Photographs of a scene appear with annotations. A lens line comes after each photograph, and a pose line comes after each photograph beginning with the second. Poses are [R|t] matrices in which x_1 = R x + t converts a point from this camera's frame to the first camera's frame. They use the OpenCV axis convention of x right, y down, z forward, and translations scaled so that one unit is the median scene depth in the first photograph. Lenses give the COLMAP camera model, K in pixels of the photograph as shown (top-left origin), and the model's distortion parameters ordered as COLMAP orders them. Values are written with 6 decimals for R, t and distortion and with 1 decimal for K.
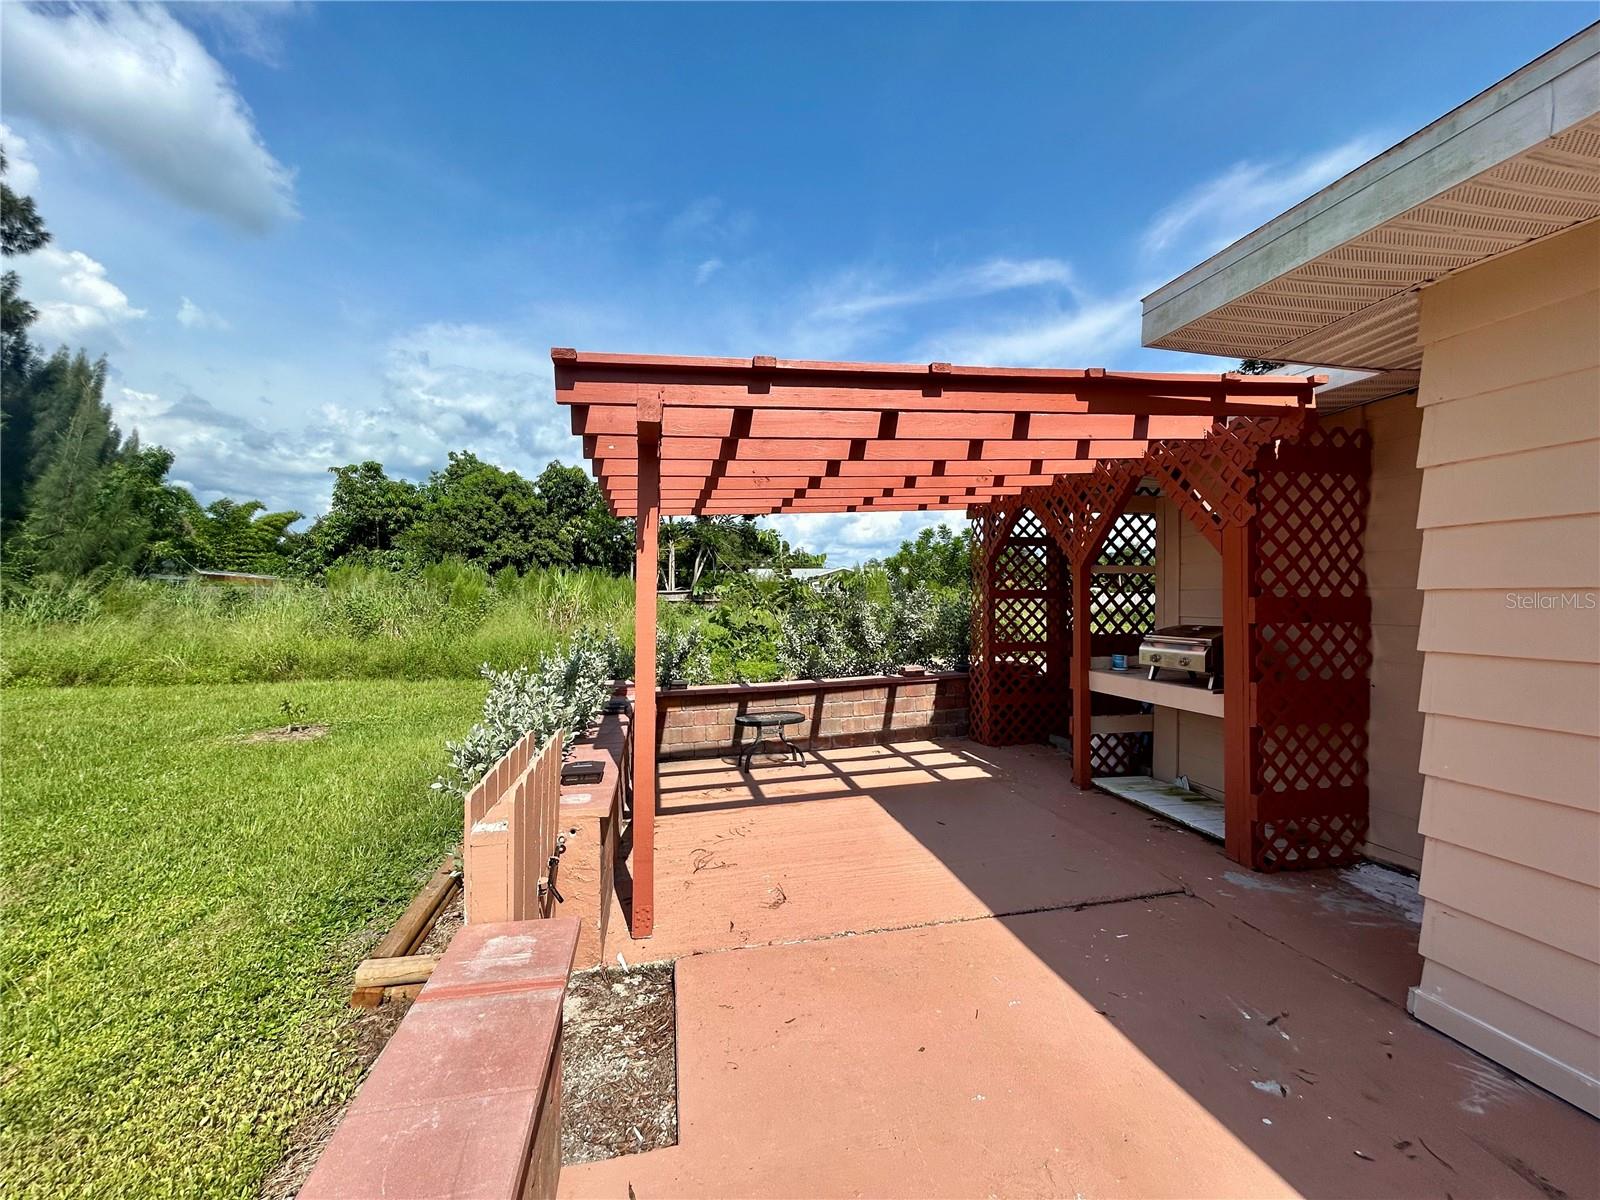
lens RADIAL K [[646.3, 0, 794.9], [0, 646.3, 594.7], [0, 0, 1]] dist [-0.003904, 0.001884]
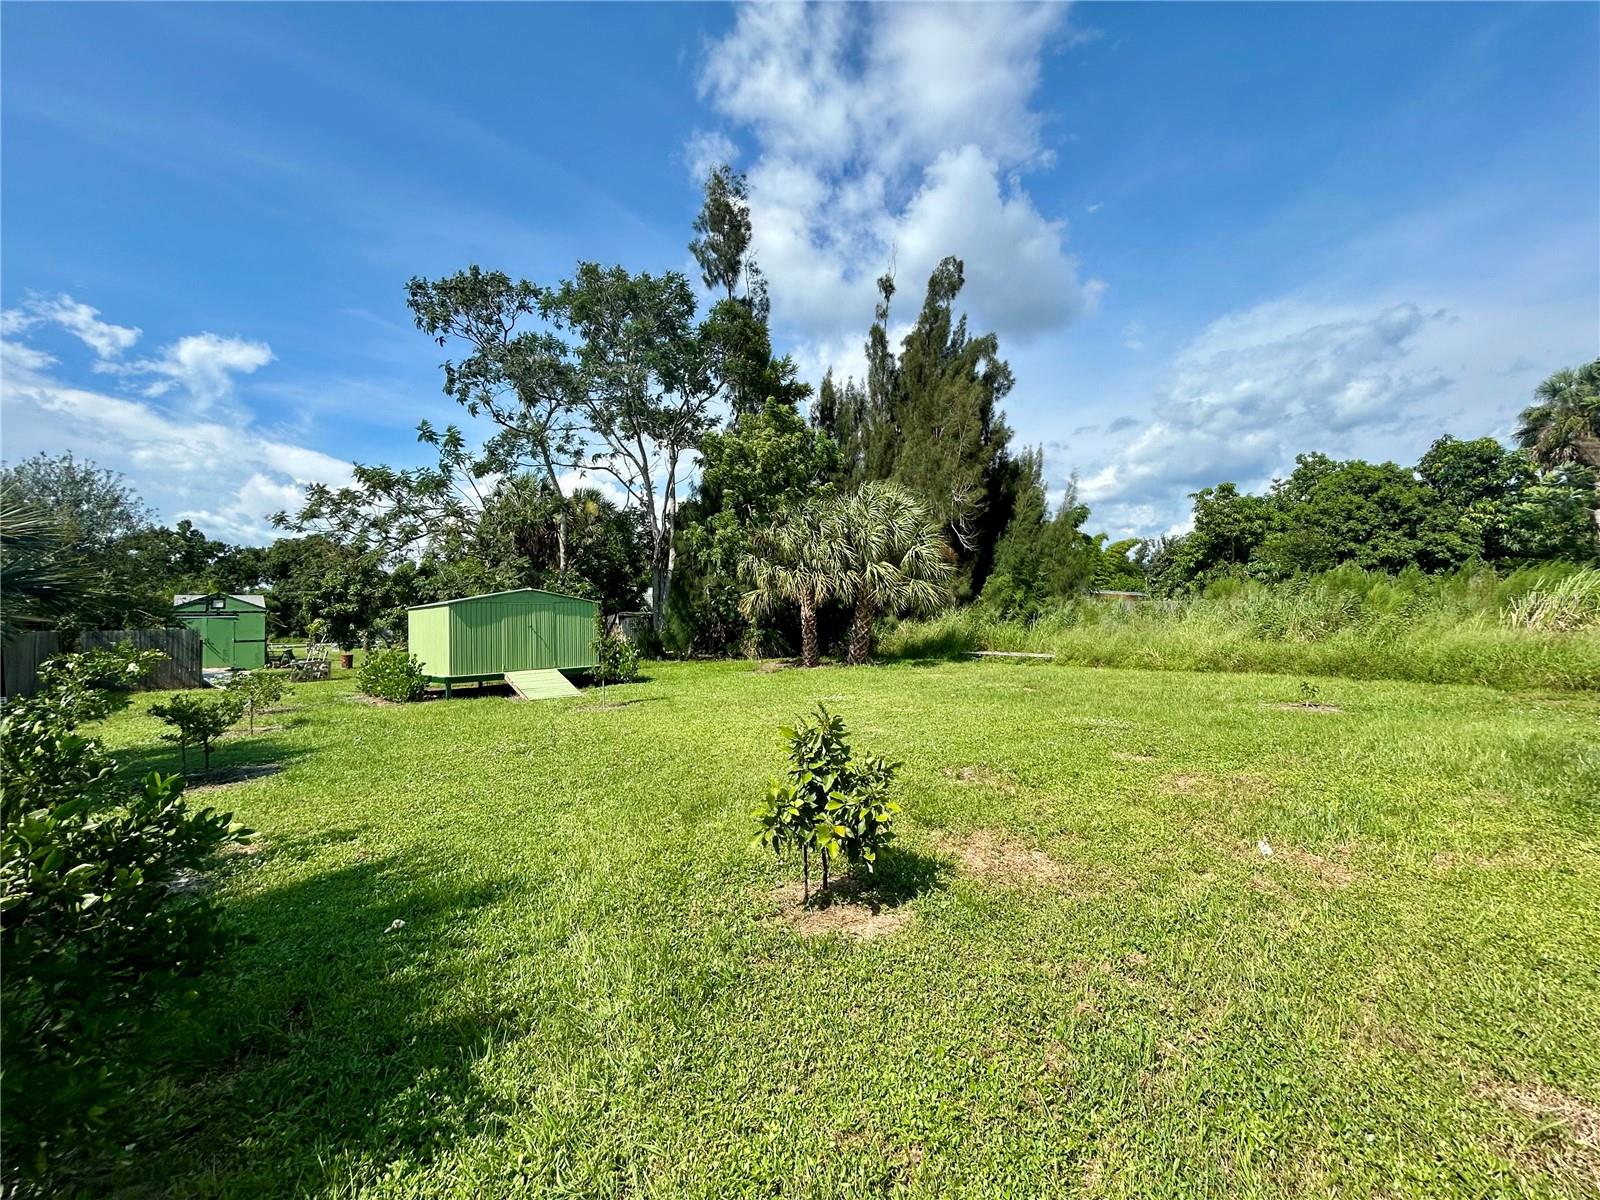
lens RADIAL K [[646.3, 0, 792.6], [0, 646.3, 606.5], [0, 0, 1]] dist [-0.003904, 0.001884]
pose [[0.445382, -0.030755, -0.894812, -0.015236], [0.030322, 0.999355, -0.019256, 0.000695], [0.894827, -0.018557, 0.446027, -0.137831]]
